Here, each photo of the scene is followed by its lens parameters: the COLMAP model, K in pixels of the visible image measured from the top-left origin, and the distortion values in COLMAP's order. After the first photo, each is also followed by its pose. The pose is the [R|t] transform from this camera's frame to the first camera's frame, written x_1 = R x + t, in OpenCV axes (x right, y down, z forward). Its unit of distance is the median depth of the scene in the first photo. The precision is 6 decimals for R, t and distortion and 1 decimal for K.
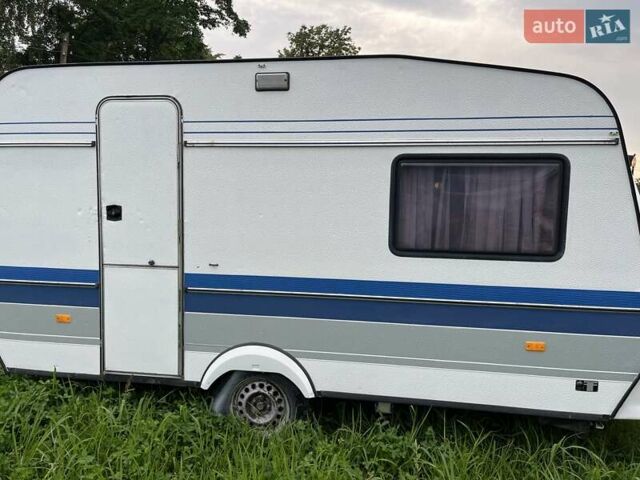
lens RADIAL K [[491.4, 0, 319.9], [0, 491.4, 240.5], [0, 0, 1]] dist [0.028533, -0.022655]
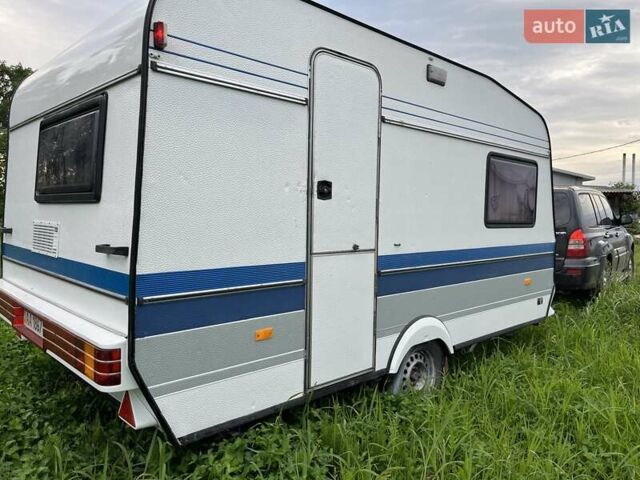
lens RADIAL K [[491.4, 0, 319.7], [0, 491.4, 239.1], [0, 0, 1]] dist [0.028533, -0.022655]
pose [[0.599453, -0.048987, 0.798910, -1.084962], [0.061050, 0.998016, 0.015387, 0.012760], [-0.798078, 0.039549, 0.601254, 0.518192]]
